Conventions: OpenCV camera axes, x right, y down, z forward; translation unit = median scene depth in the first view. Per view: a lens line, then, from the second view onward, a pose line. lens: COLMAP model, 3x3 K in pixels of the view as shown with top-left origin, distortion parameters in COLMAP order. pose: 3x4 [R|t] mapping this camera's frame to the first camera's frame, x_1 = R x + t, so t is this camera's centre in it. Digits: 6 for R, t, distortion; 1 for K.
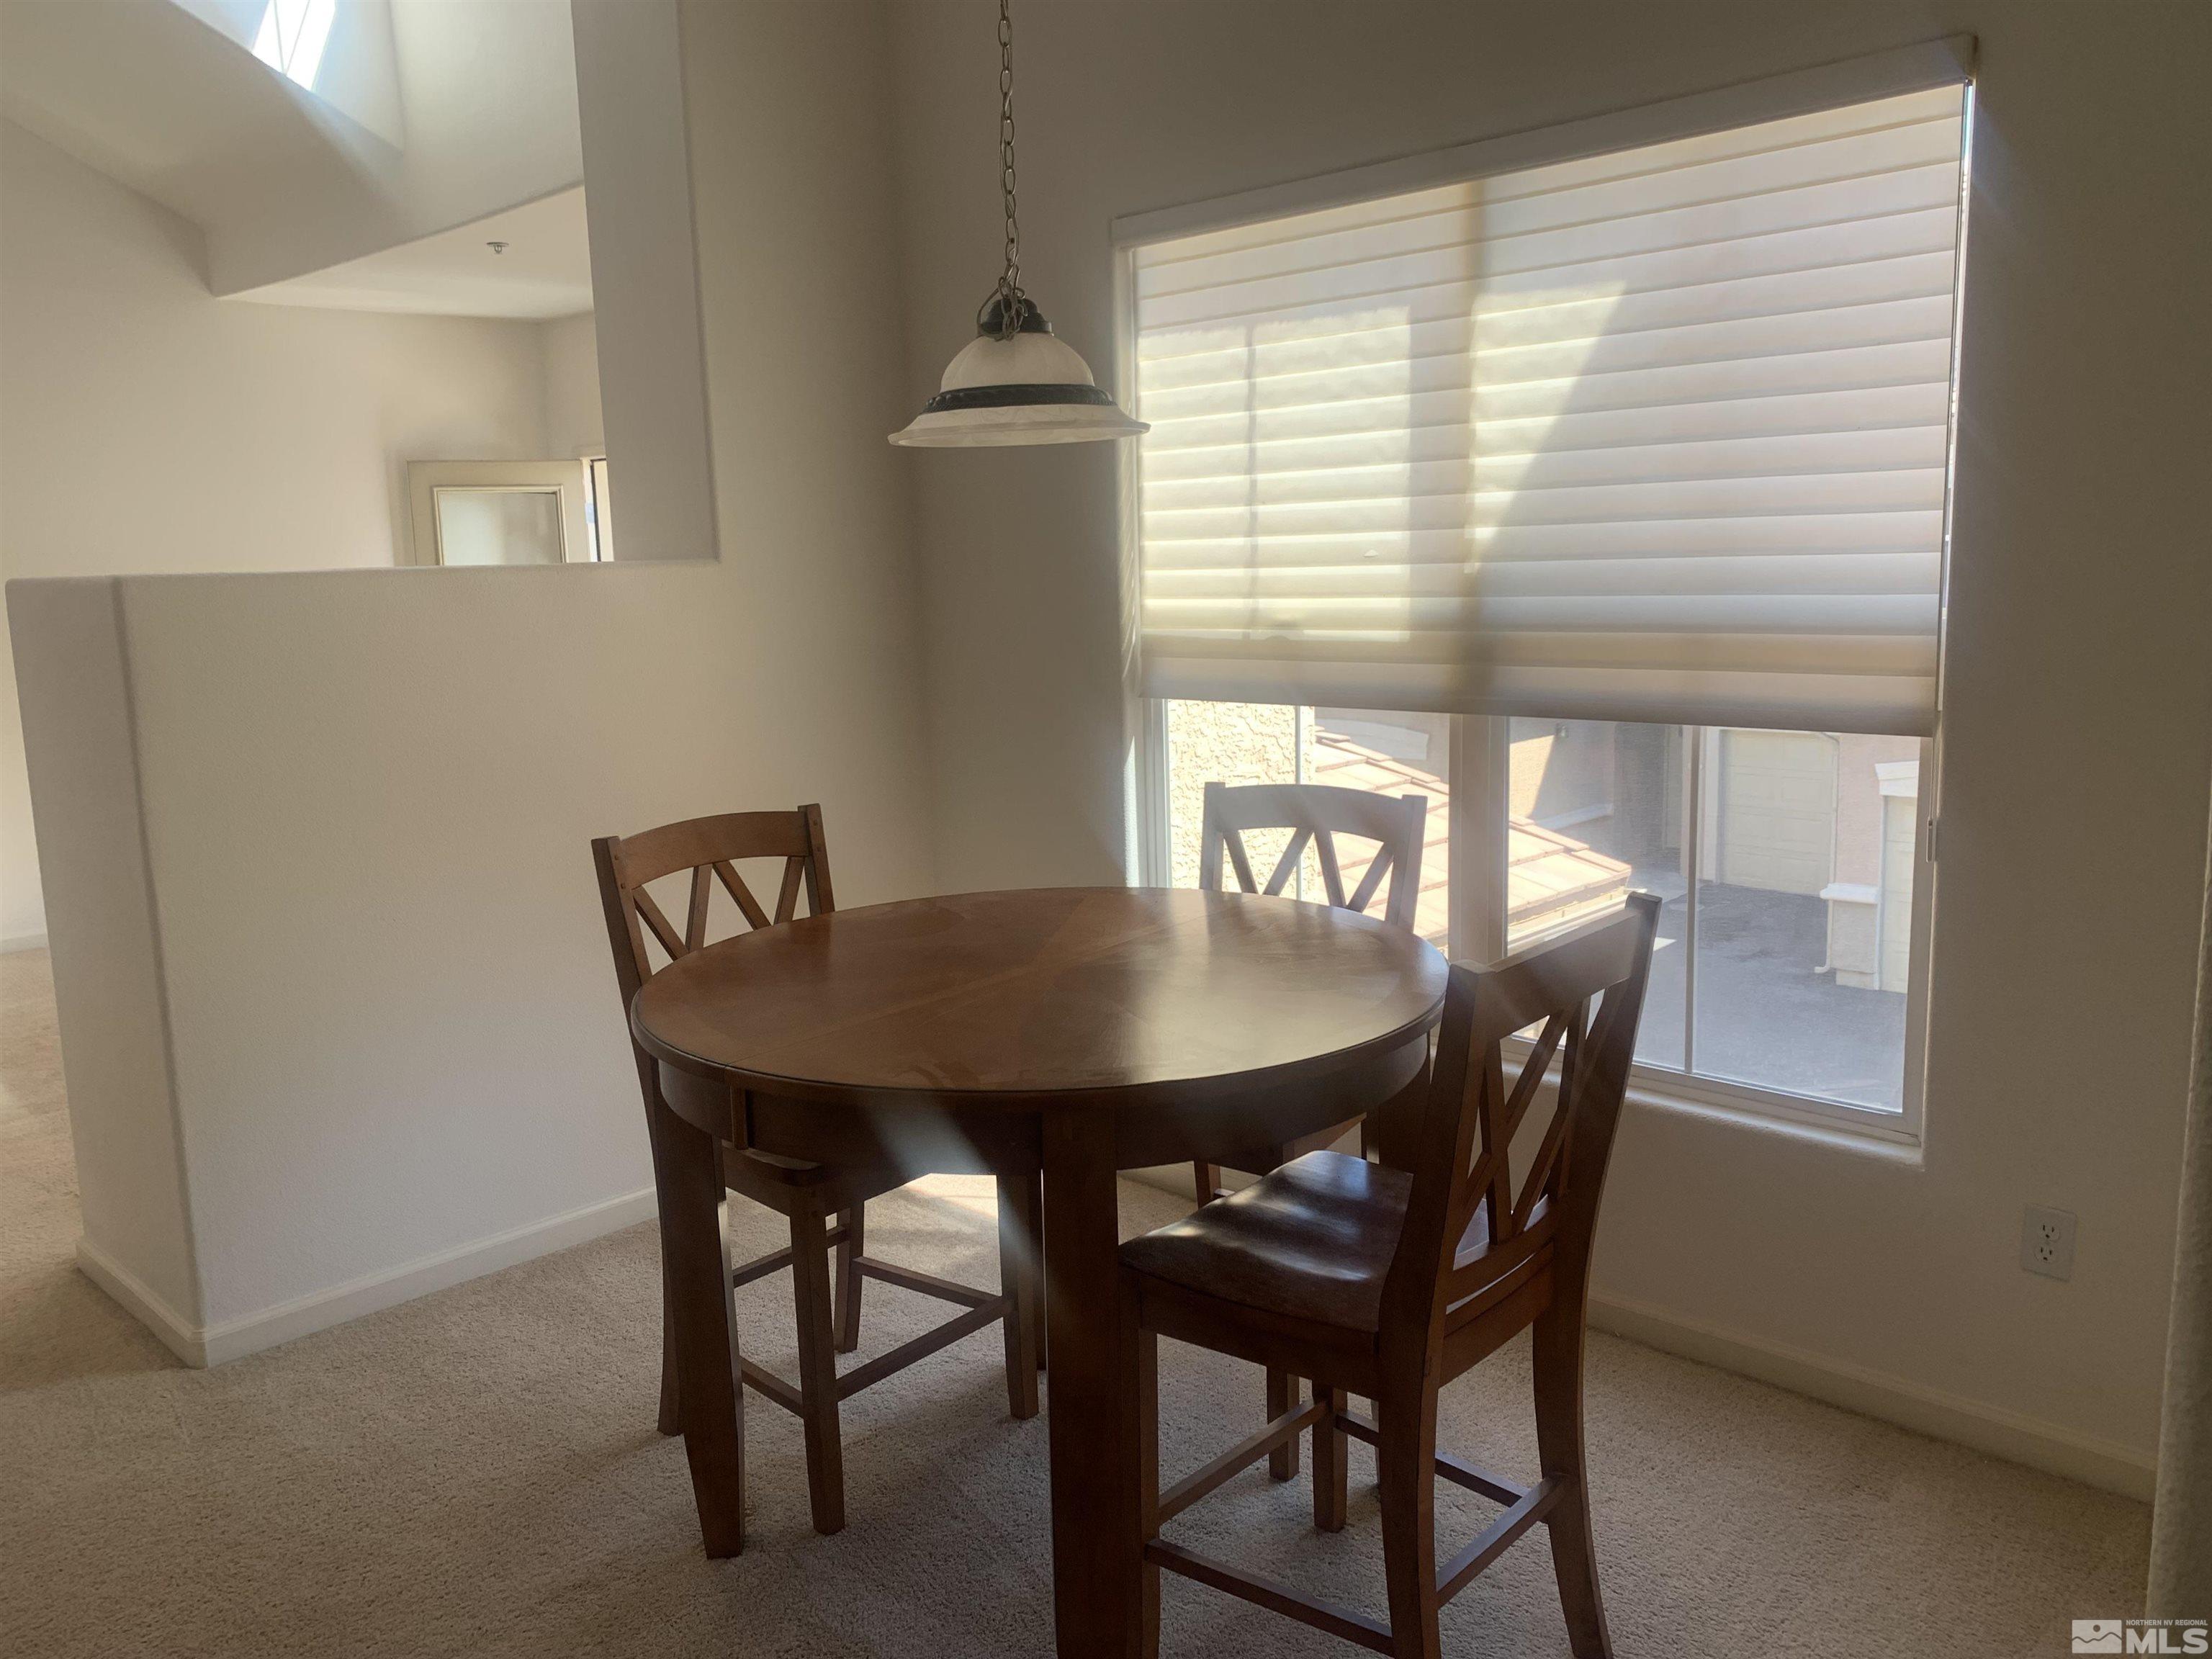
lens RADIAL K [[1685.0, 0, 1118.9], [0, 1685.0, 797.5], [0, 0, 1]] dist [0.044432, -0.078313]
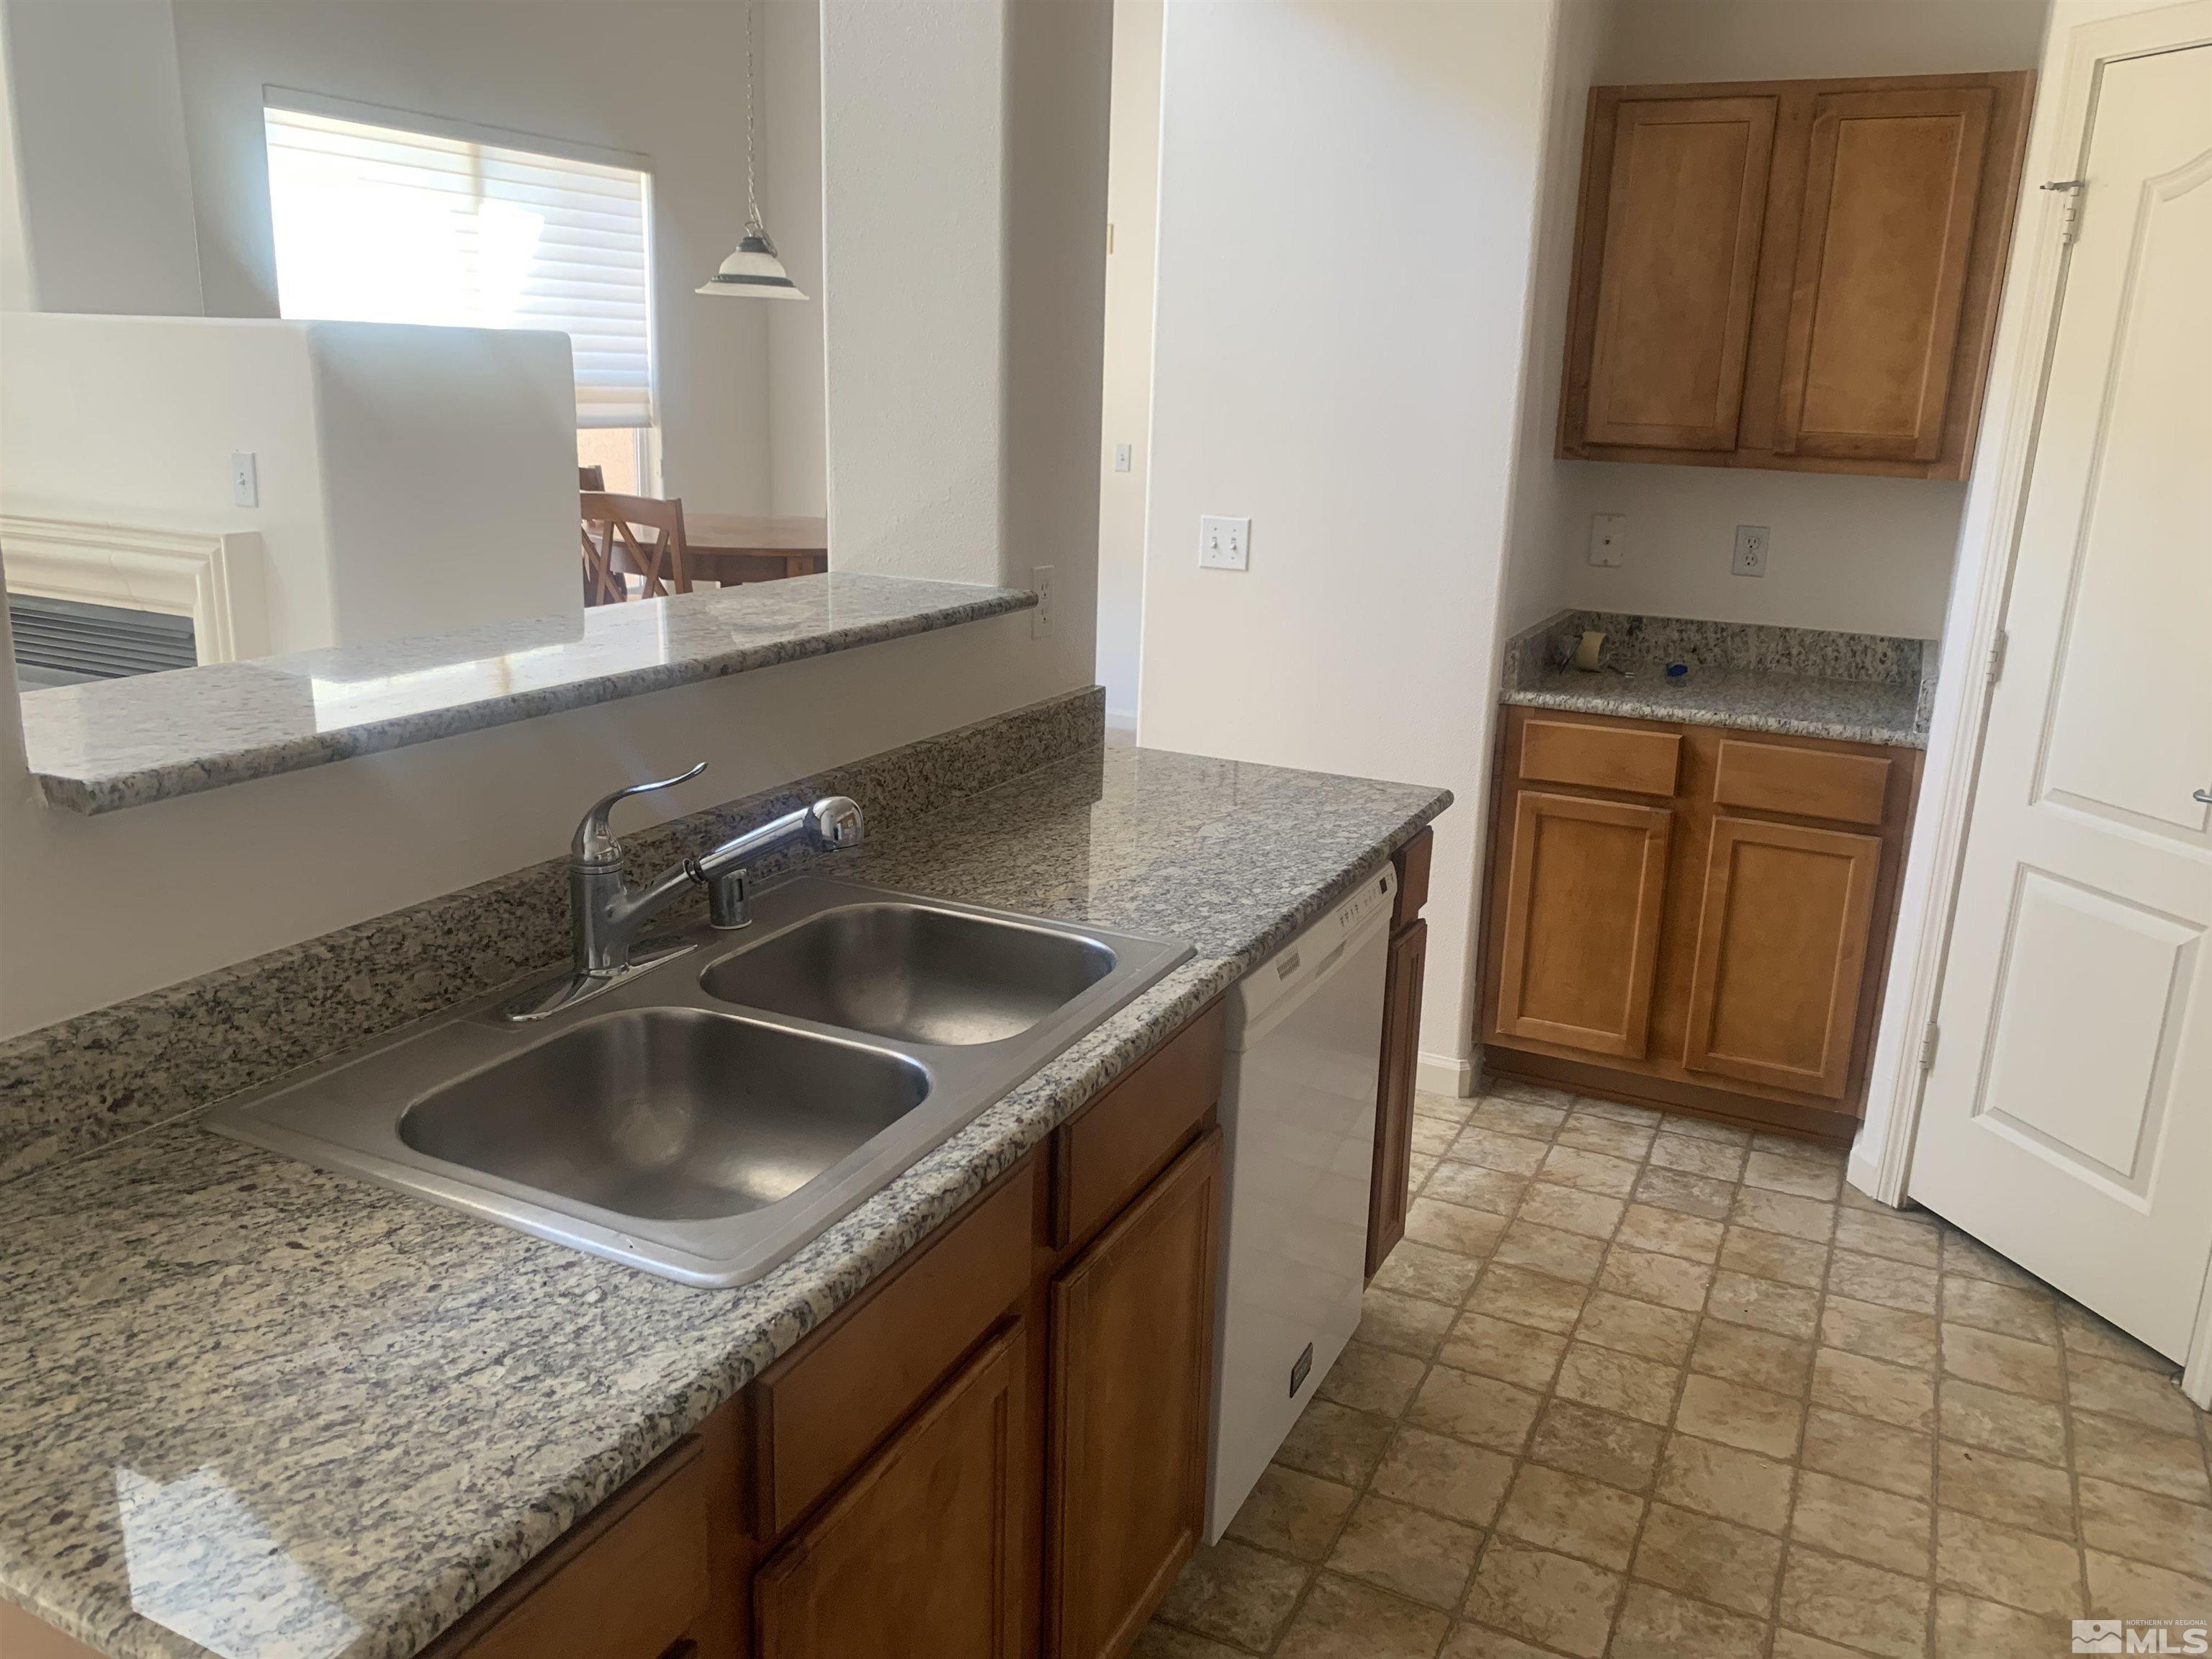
lens RADIAL K [[1685.0, 0, 1118.9], [0, 1685.0, 797.5], [0, 0, 1]] dist [0.044432, -0.078313]
pose [[-0.307184, -0.213806, 0.927321, -1.939987], [0.114831, 0.958987, 0.259146, -0.070519], [-0.944697, 0.186091, -0.270034, 0.970045]]
